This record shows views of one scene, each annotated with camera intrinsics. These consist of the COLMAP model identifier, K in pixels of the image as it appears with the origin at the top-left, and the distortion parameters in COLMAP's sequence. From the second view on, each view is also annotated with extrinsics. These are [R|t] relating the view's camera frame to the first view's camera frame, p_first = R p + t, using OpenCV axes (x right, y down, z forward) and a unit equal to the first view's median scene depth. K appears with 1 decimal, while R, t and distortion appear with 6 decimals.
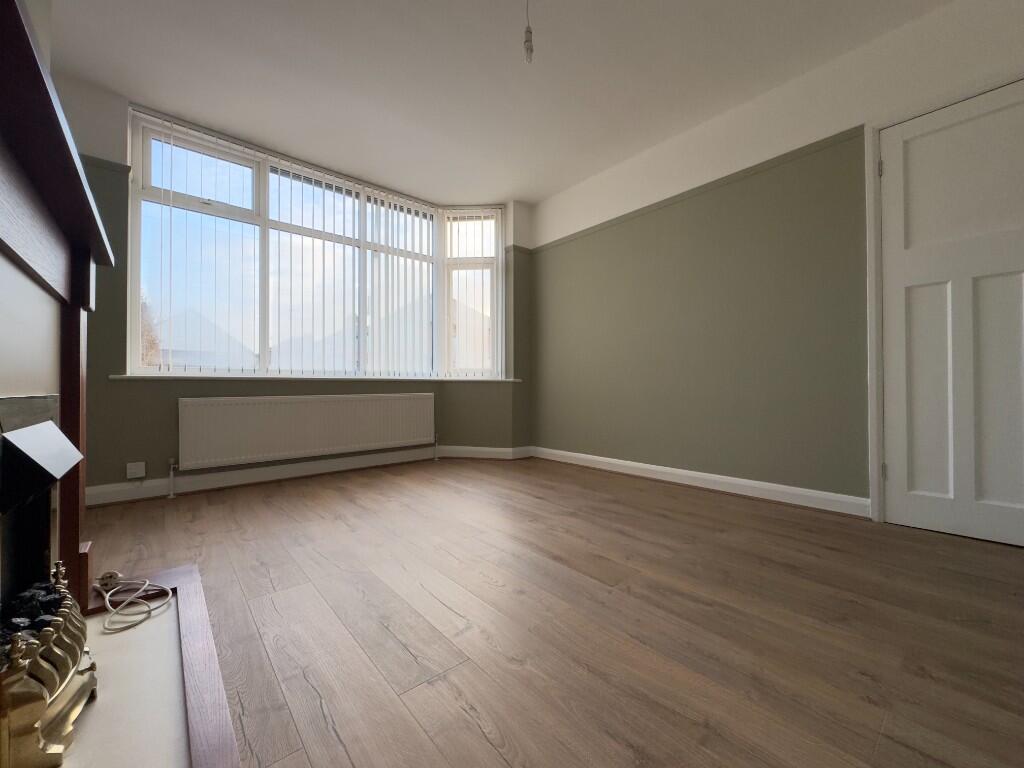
lens RADIAL K [[406.5, 0, 512.0], [0, 406.5, 384.0], [0, 0, 1]] dist [-0.002078, -0.000078]
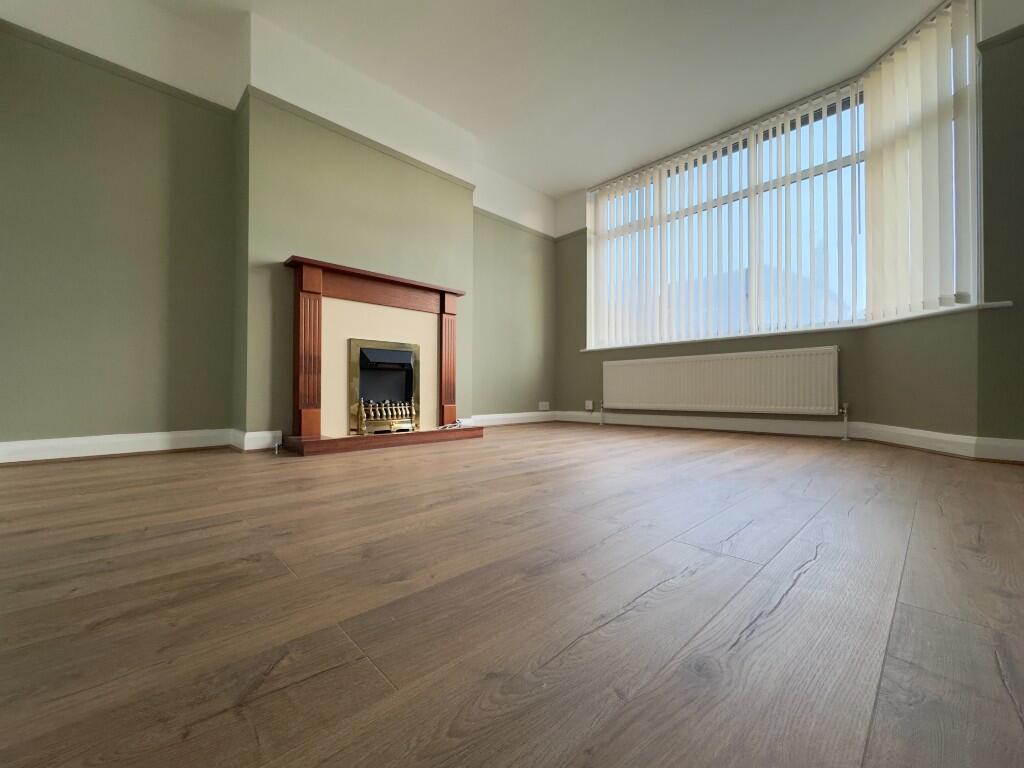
lens RADIAL K [[406.5, 0, 512.0], [0, 406.5, 384.0], [0, 0, 1]] dist [-0.002078, -0.000078]
pose [[0.049969, -0.011233, -0.998688, 0.736058], [0.008865, 0.999902, -0.010803, 0.136907], [0.998711, -0.008314, 0.050063, 0.581613]]
